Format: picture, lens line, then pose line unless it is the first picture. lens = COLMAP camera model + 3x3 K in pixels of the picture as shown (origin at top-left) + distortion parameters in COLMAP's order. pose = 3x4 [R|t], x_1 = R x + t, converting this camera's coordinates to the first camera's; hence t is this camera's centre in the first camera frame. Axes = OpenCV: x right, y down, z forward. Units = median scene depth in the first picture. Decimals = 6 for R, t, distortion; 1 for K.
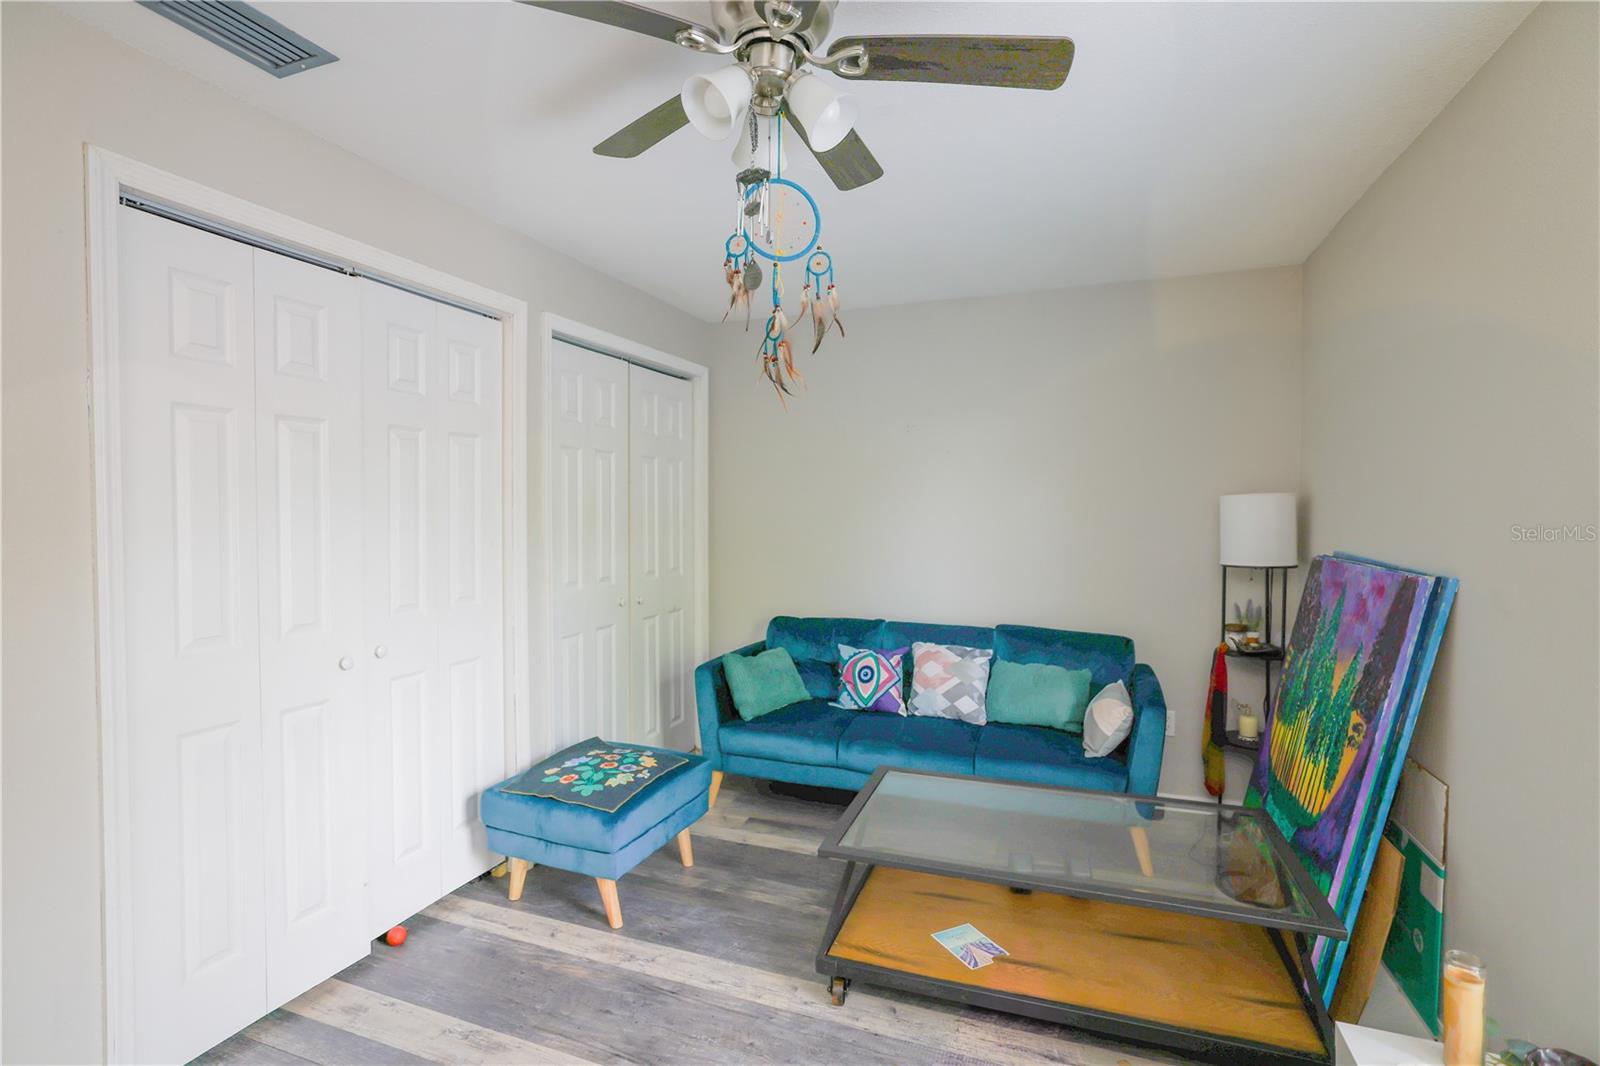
lens RADIAL K [[771.8, 0, 800.0], [0, 771.8, 533.0], [0, 0, 1]] dist [-0.037948, 0.028461]
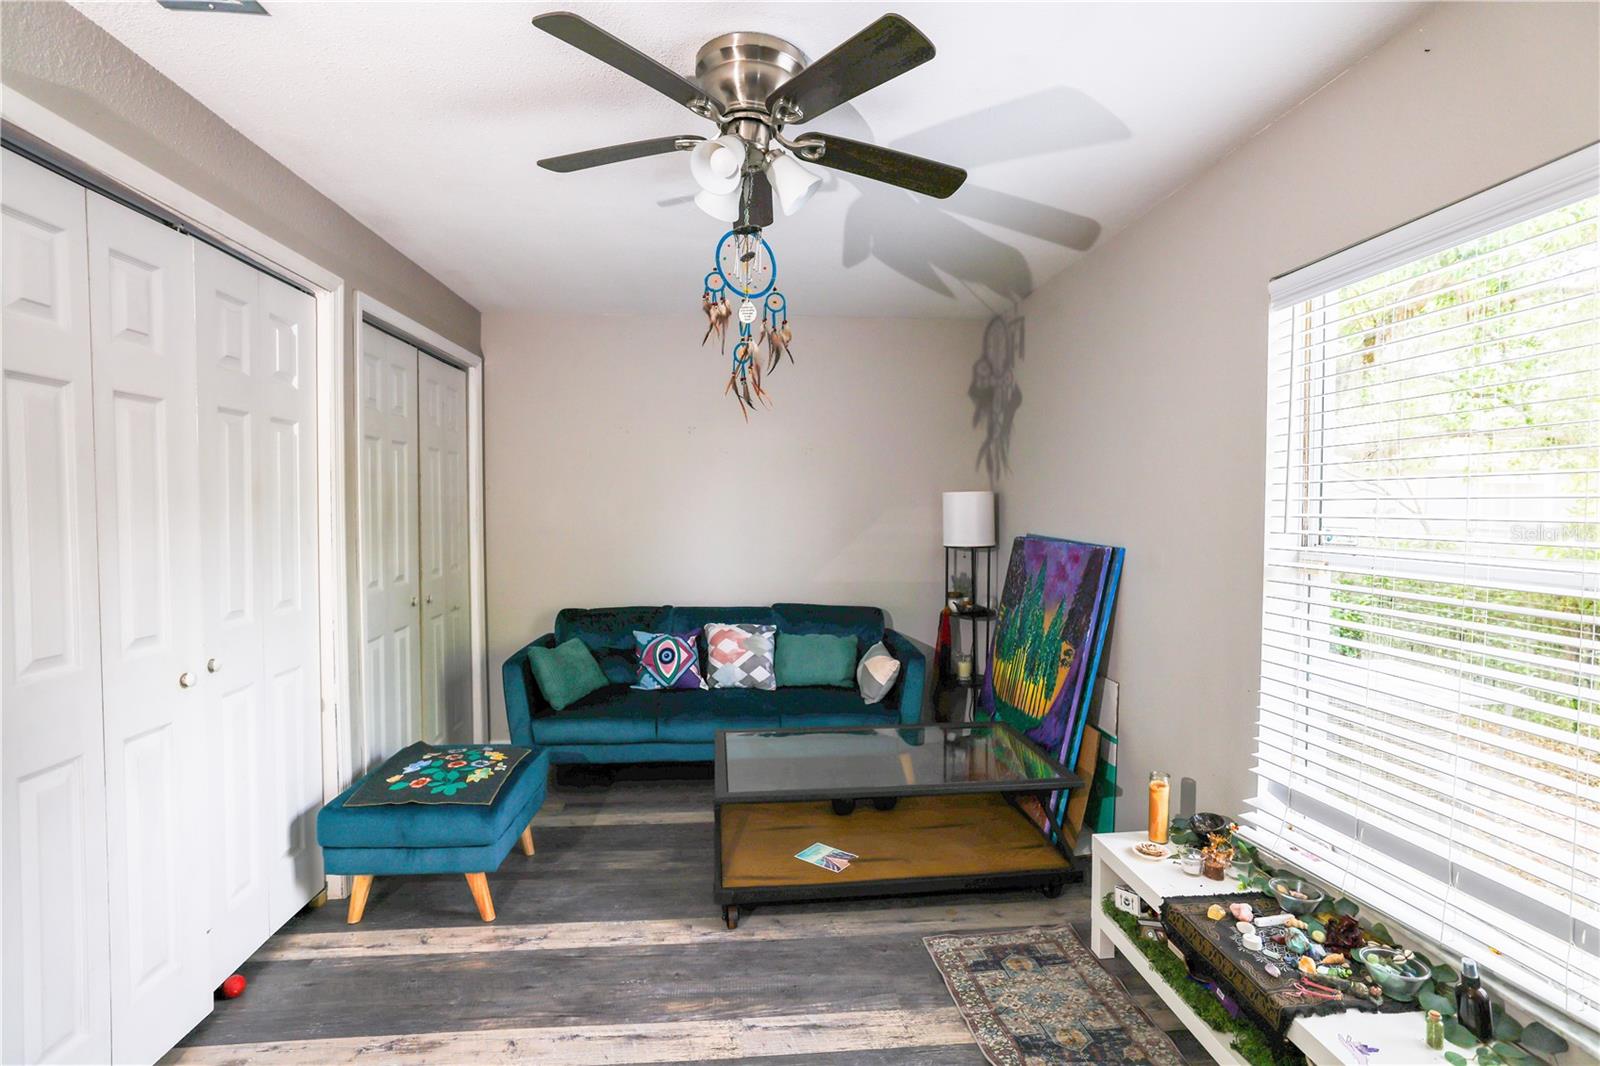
lens RADIAL K [[771.8, 0, 800.0], [0, 771.8, 533.0], [0, 0, 1]] dist [-0.037948, 0.028461]
pose [[0.897446, -0.016603, 0.440812, -0.288670], [0.014305, 0.999861, 0.008538, 0.004689], [-0.440893, -0.001357, 0.897559, -0.073643]]
